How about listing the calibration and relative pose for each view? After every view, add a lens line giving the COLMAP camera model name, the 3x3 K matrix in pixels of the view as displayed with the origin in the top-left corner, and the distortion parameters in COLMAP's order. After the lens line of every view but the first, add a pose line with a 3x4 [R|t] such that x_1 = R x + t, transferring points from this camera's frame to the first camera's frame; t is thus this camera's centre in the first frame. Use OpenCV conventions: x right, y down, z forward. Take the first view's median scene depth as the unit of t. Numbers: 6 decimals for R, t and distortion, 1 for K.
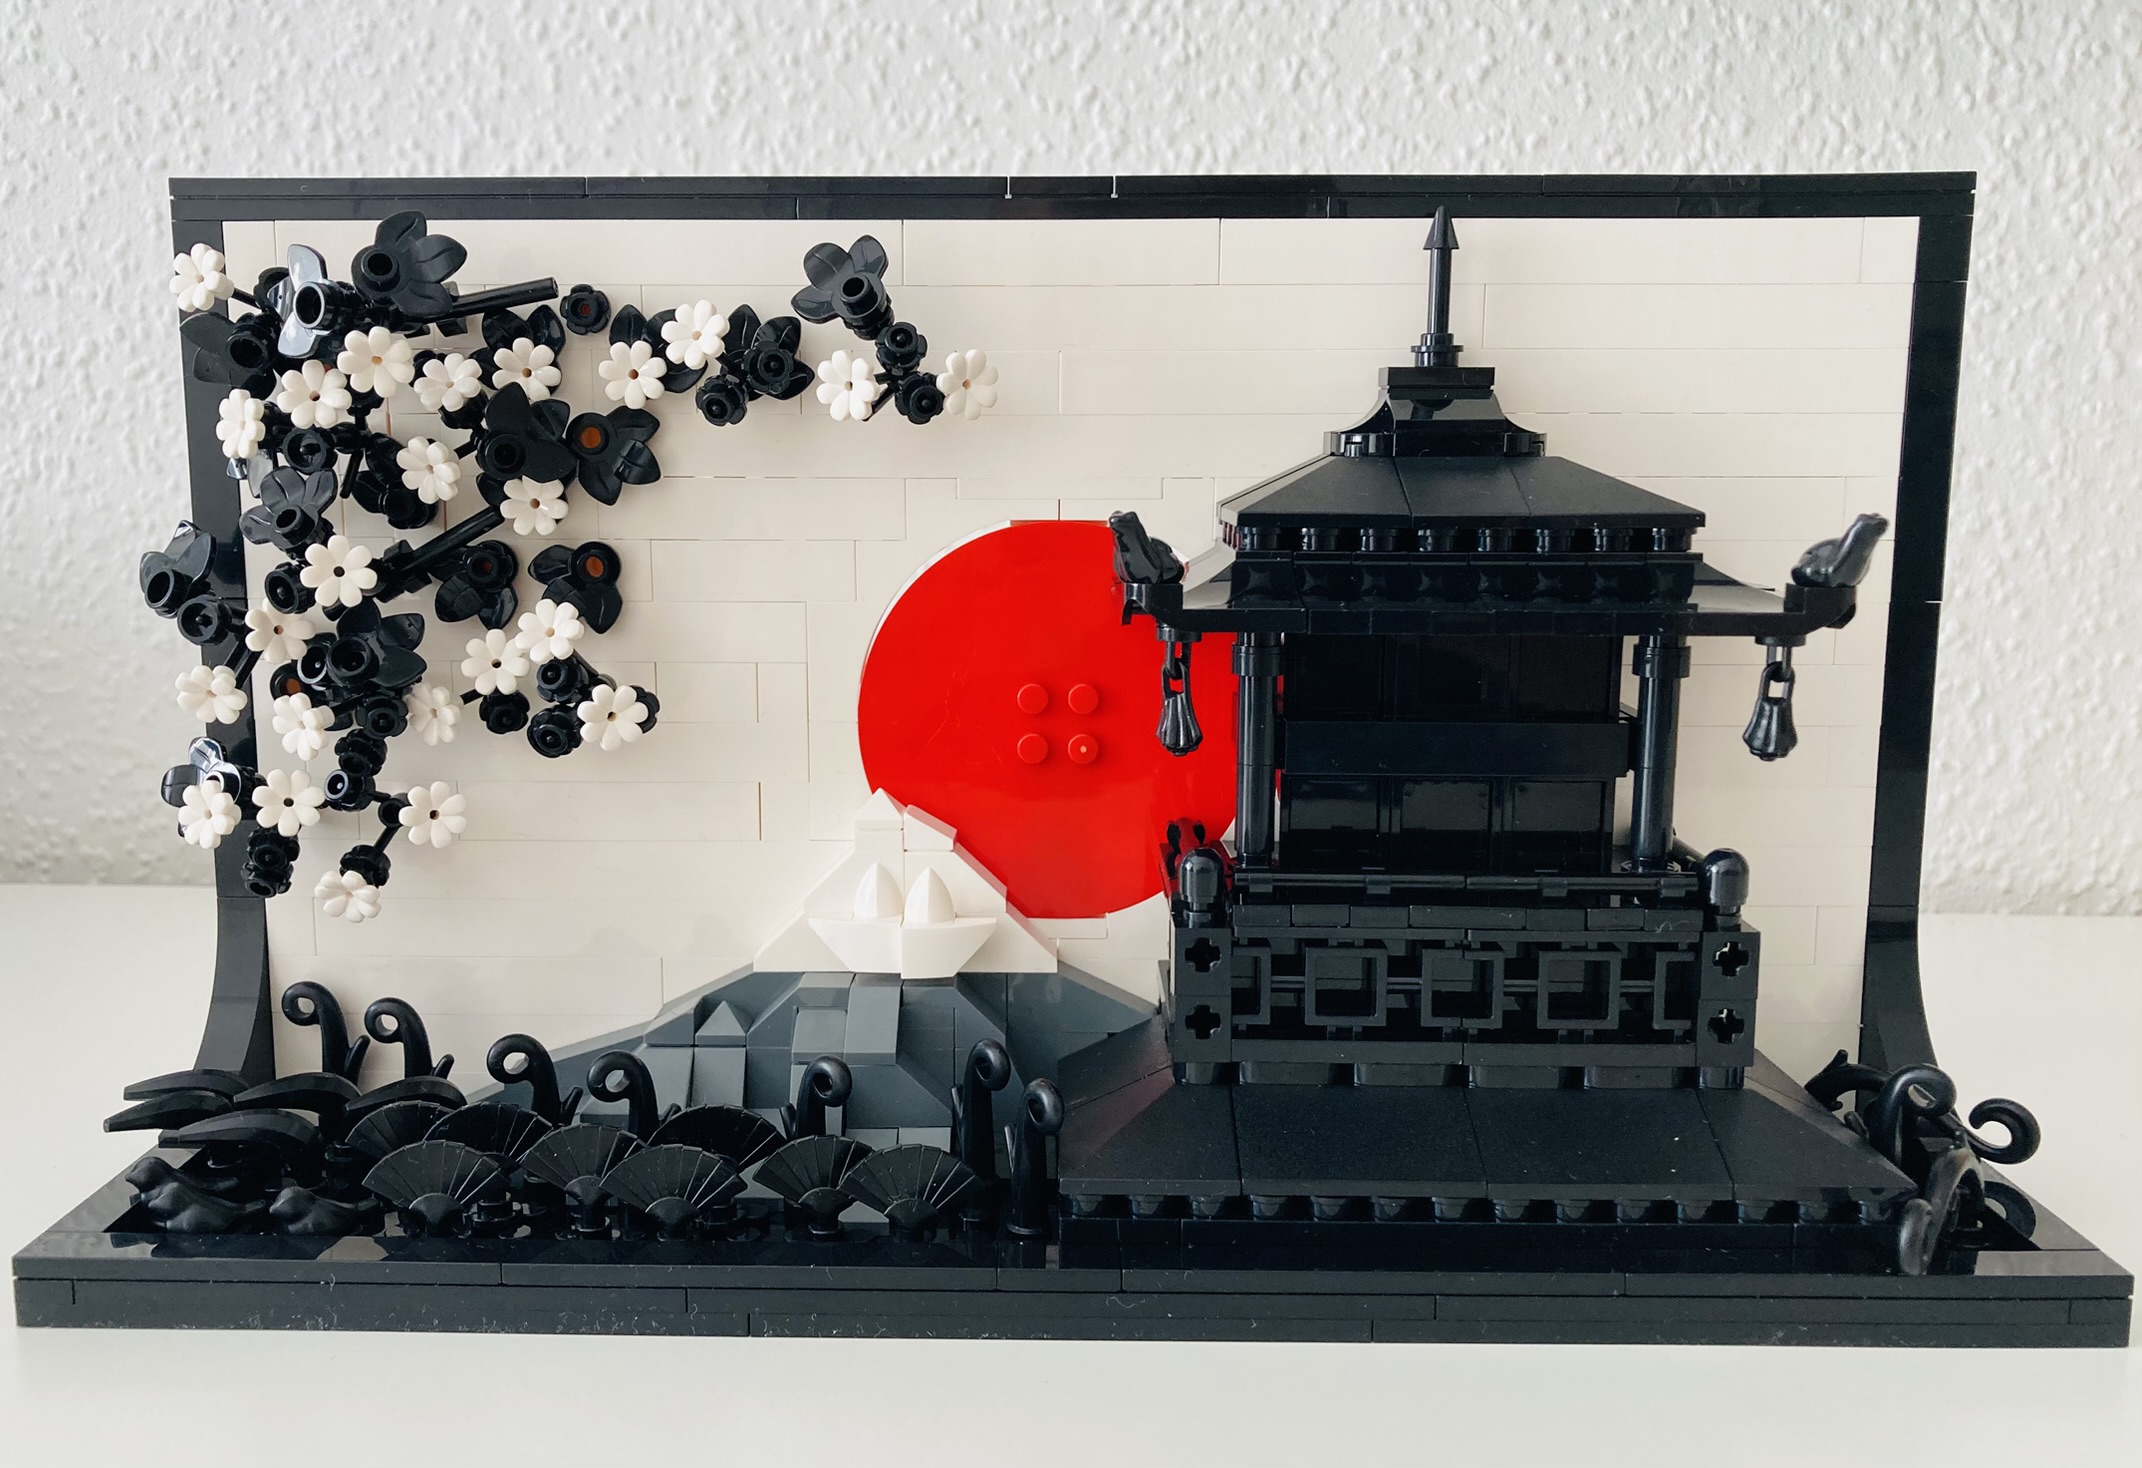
lens RADIAL K [[1846.5, 0, 1027.1], [0, 1846.5, 733.6], [0, 0, 1]] dist [0.010881, 0.013765]
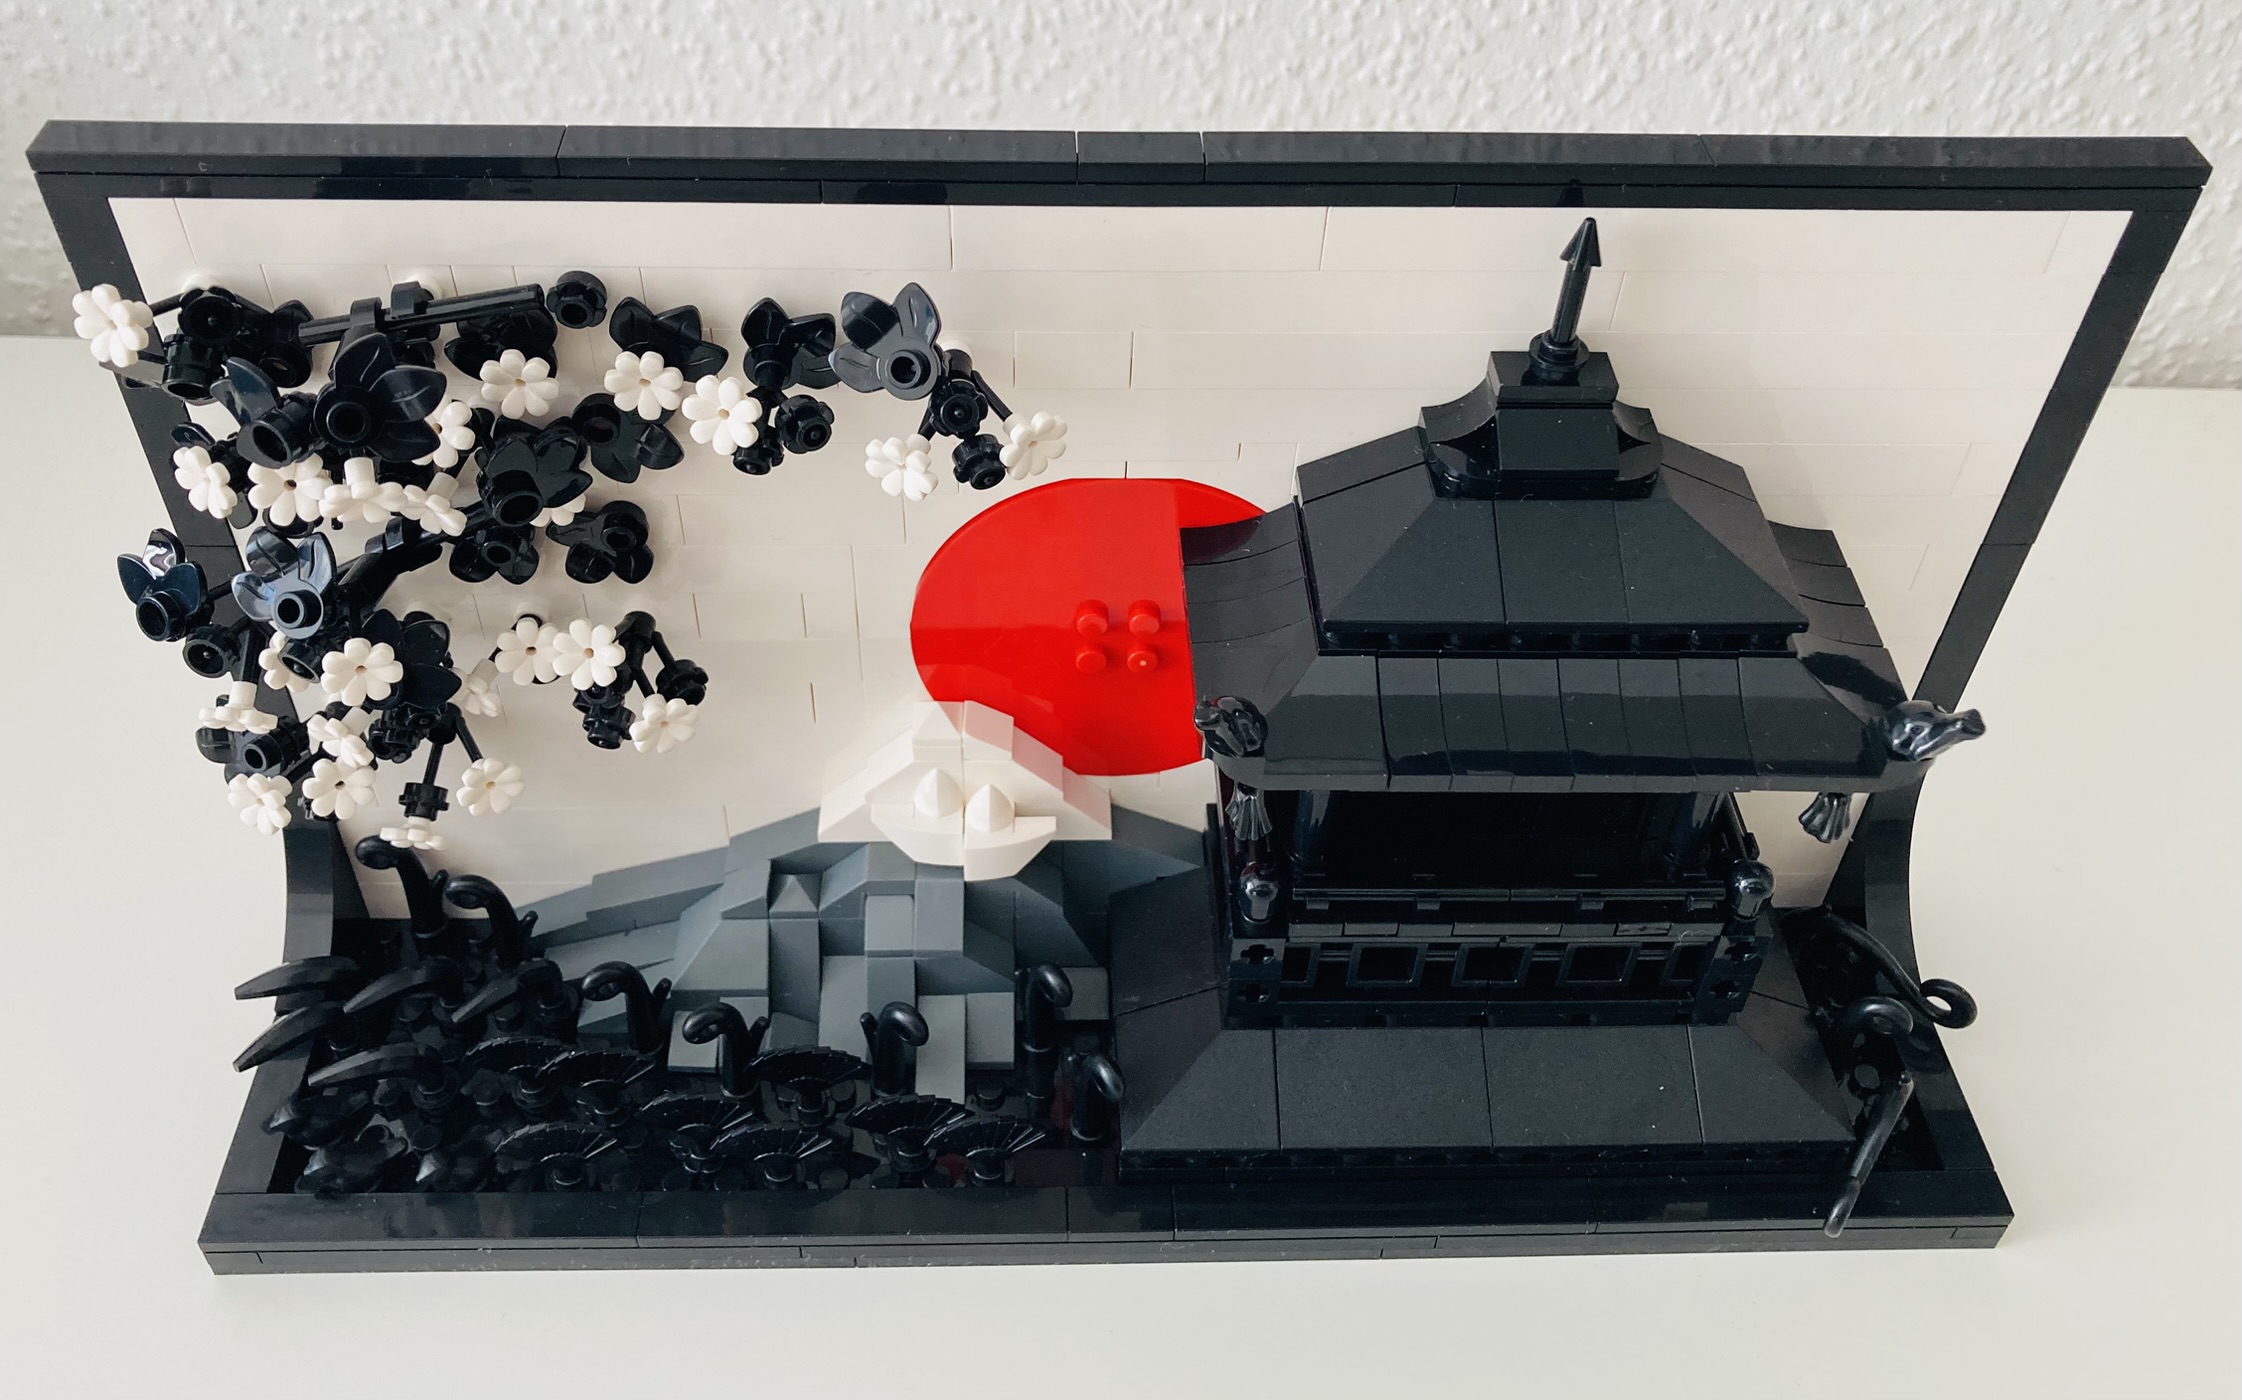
lens RADIAL K [[1869.0, 0, 1121.0], [0, 1869.0, 700.0], [0, 0, 1]] dist [0.025319, -0.018177]
pose [[0.998325, -0.008822, 0.057185, -0.039184], [-0.023600, 0.840278, 0.541642, -0.527025], [-0.052830, -0.542084, 0.838662, 0.159996]]
